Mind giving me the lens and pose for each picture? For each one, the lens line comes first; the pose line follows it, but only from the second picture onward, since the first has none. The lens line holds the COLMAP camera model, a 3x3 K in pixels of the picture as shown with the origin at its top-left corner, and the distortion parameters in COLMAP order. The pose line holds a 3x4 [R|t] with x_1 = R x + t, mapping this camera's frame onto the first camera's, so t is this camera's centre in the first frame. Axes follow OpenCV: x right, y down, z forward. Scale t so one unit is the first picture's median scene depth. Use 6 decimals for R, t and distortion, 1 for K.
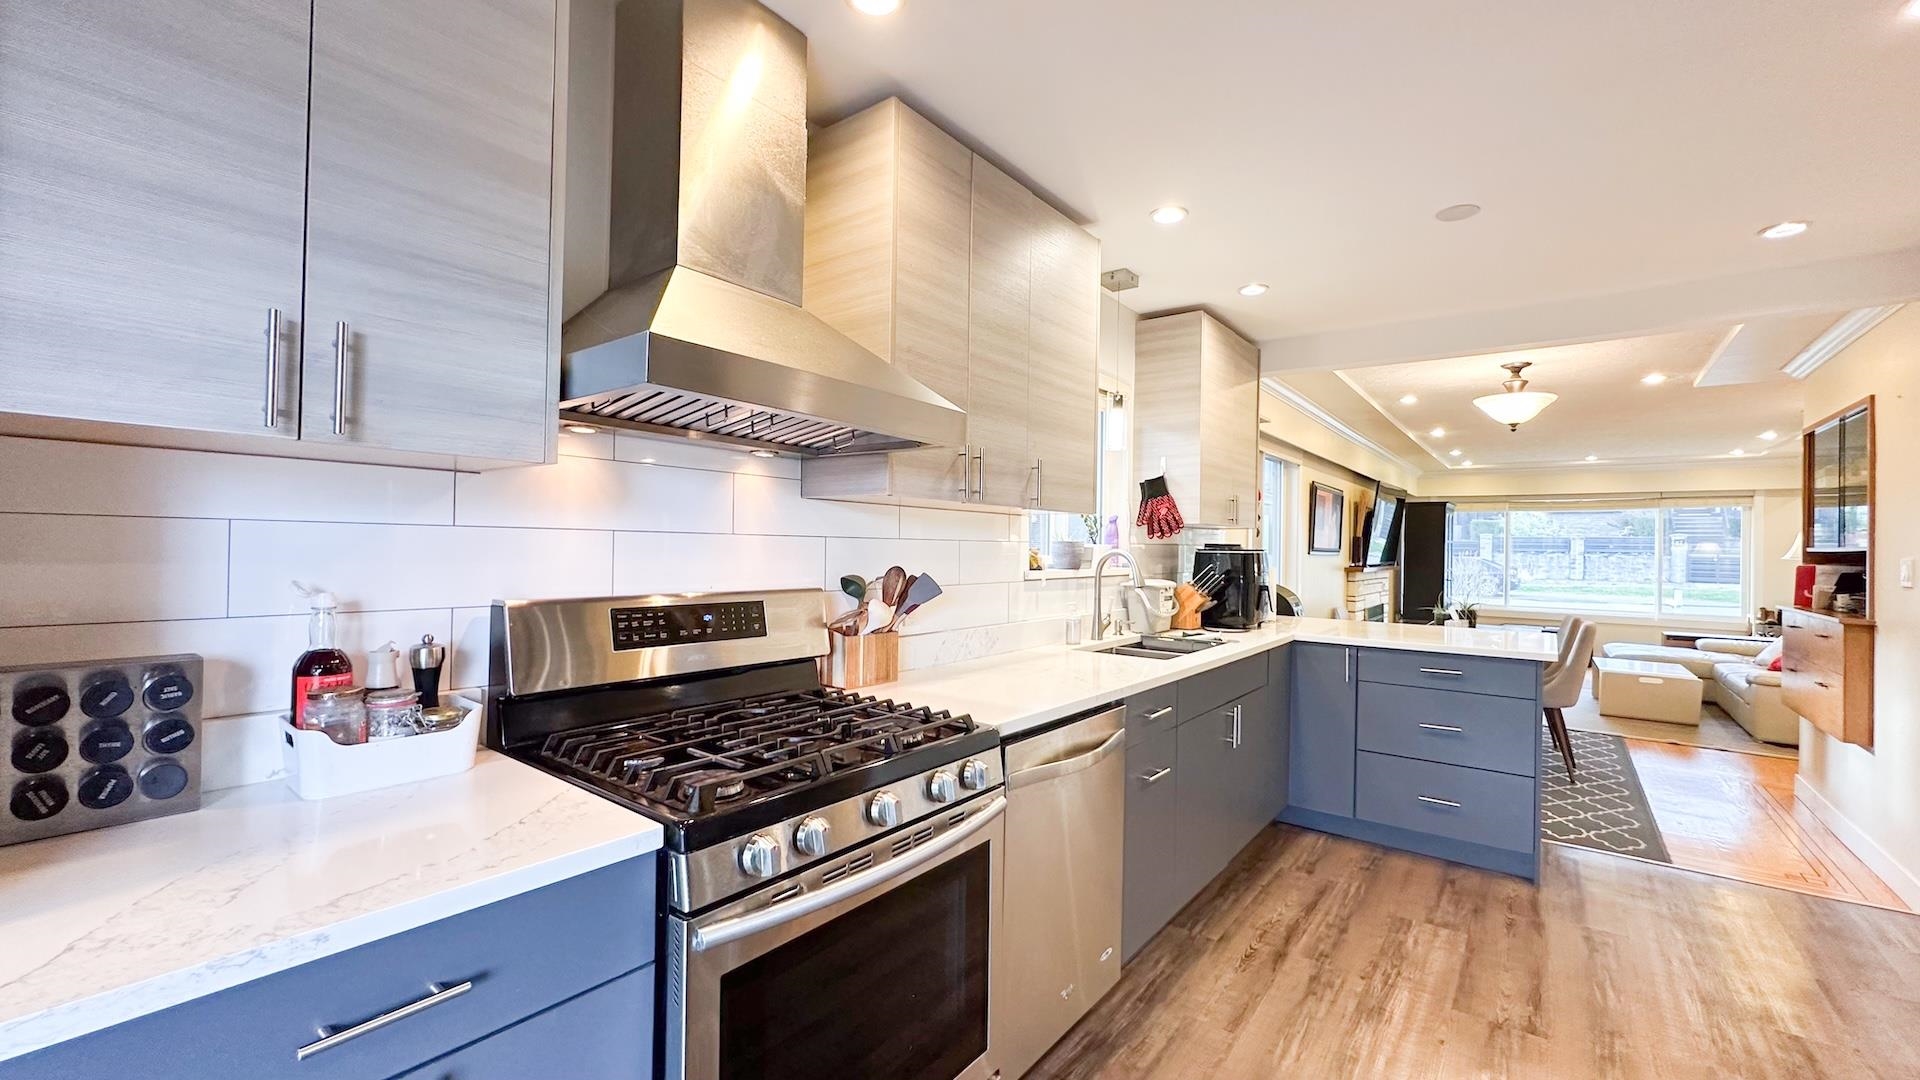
lens RADIAL K [[766.5, 0, 960.0], [0, 766.5, 540.0], [0, 0, 1]] dist [-0.002175, -0.000034]
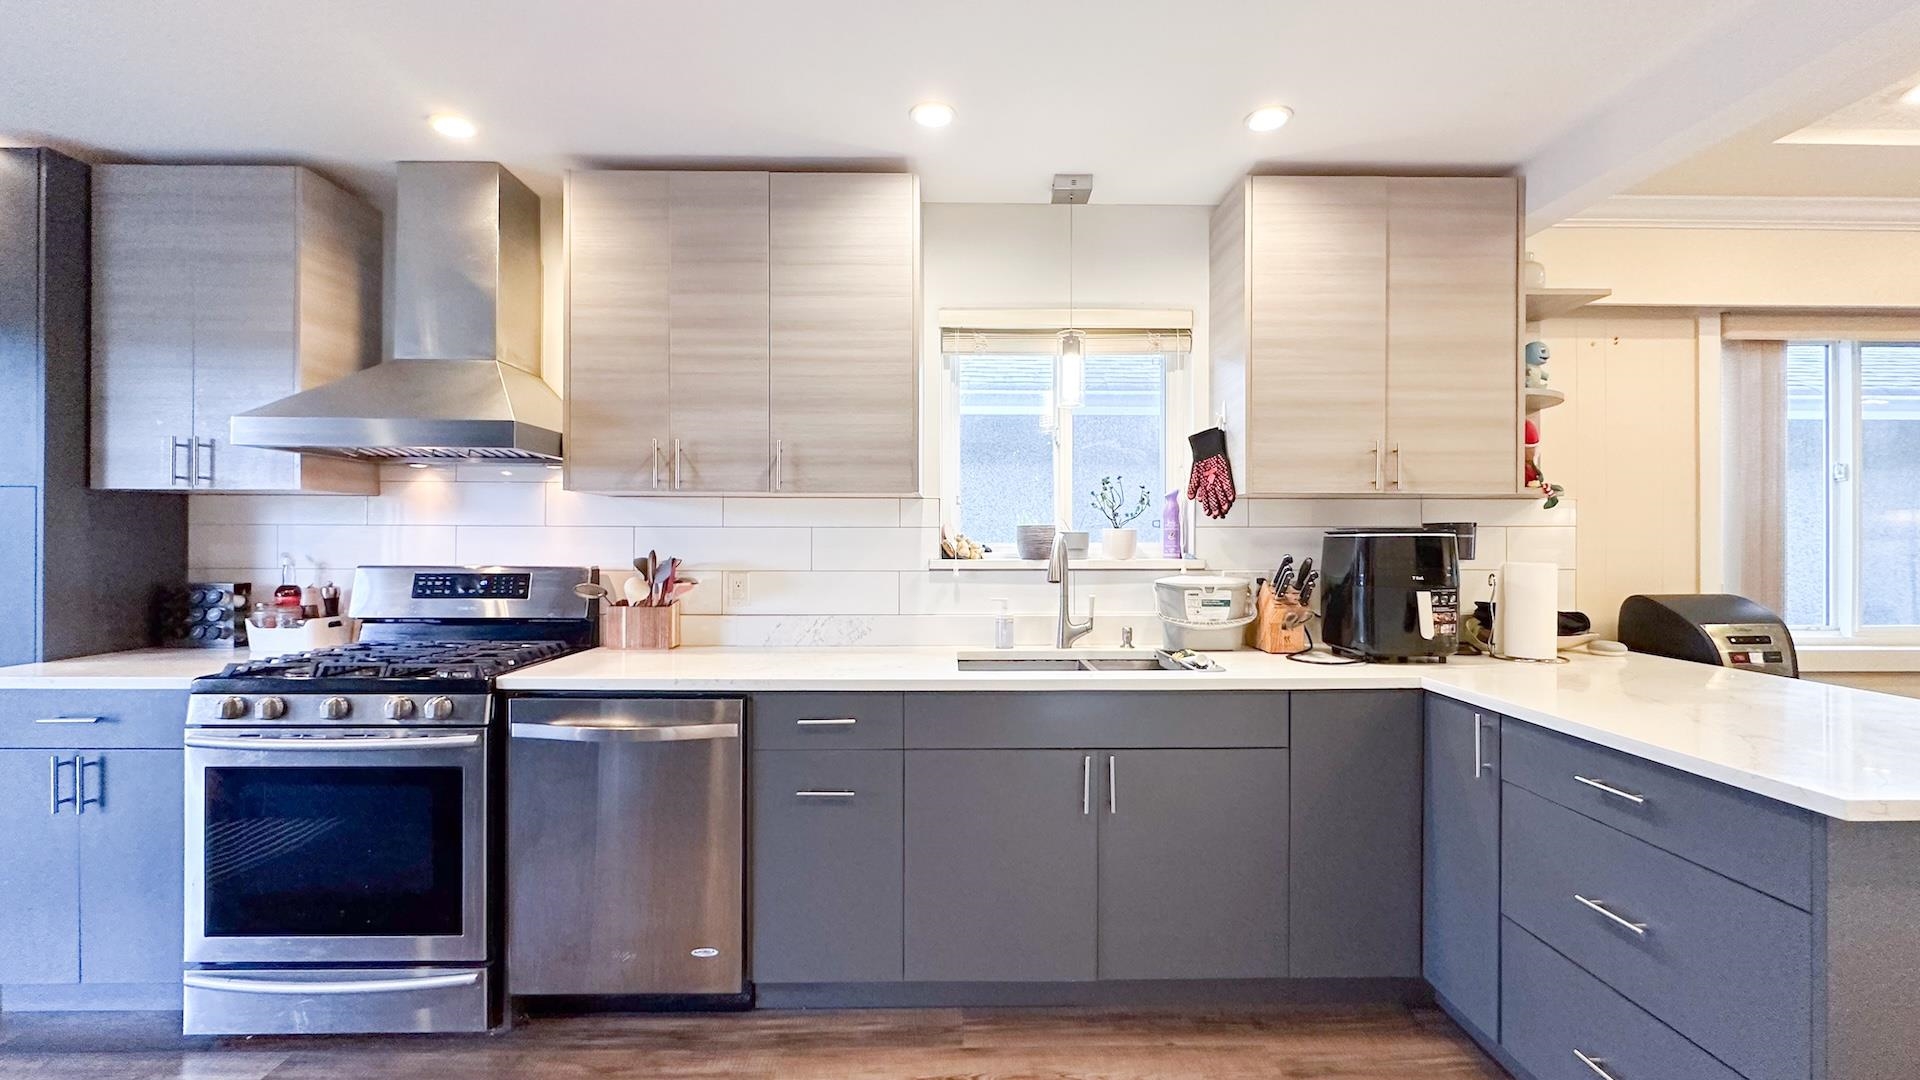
lens RADIAL K [[766.5, 0, 960.0], [0, 766.5, 540.0], [0, 0, 1]] dist [-0.002175, -0.000034]
pose [[0.622414, -0.014460, -0.782554, 0.673242], [0.014007, 0.999875, -0.007334, 0.020435], [0.782563, -0.006397, 0.622539, 0.383865]]
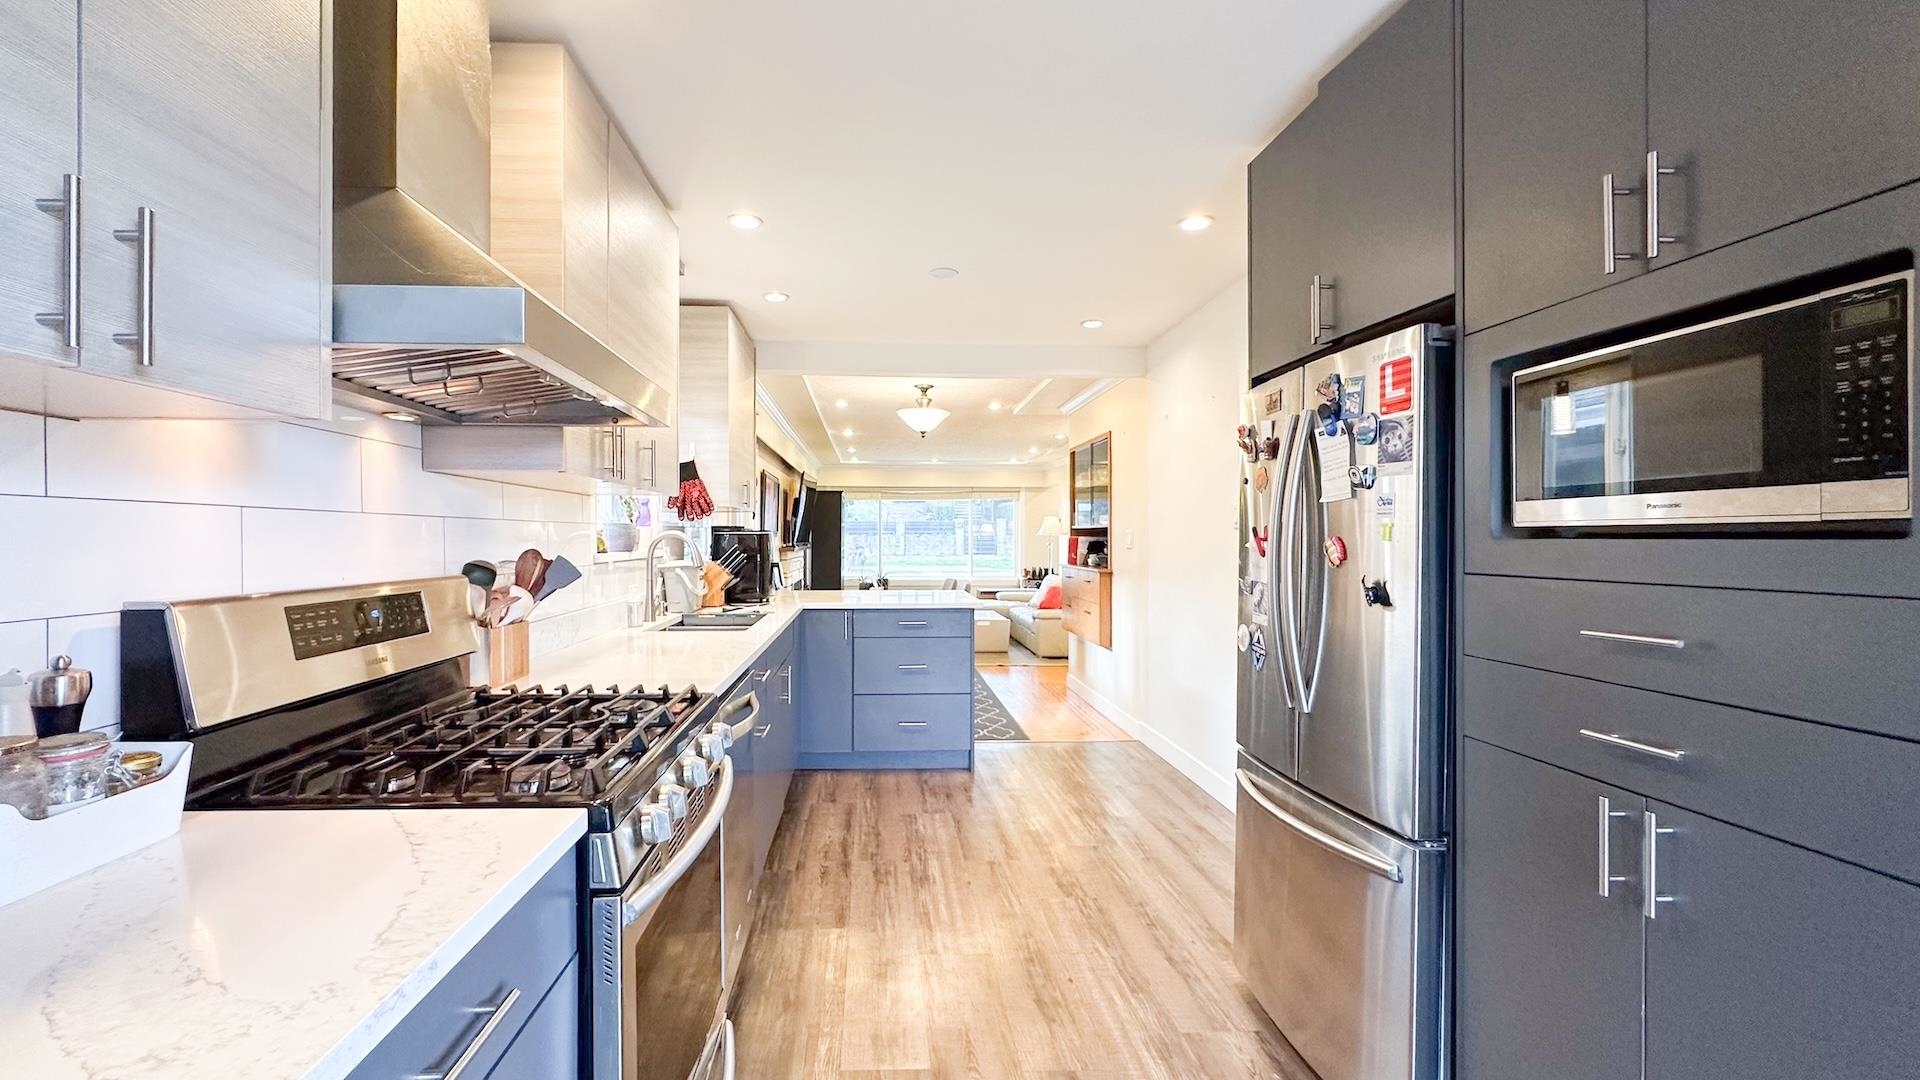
lens RADIAL K [[793.2, 0, 913.6], [0, 793.2, 537.4], [0, 0, 1]] dist [-0.001676, -0.000005]
pose [[0.758464, -0.016441, 0.651507, -0.212662], [0.006769, 0.999827, 0.017350, 0.004234], [-0.651679, -0.008750, 0.758444, -0.008572]]
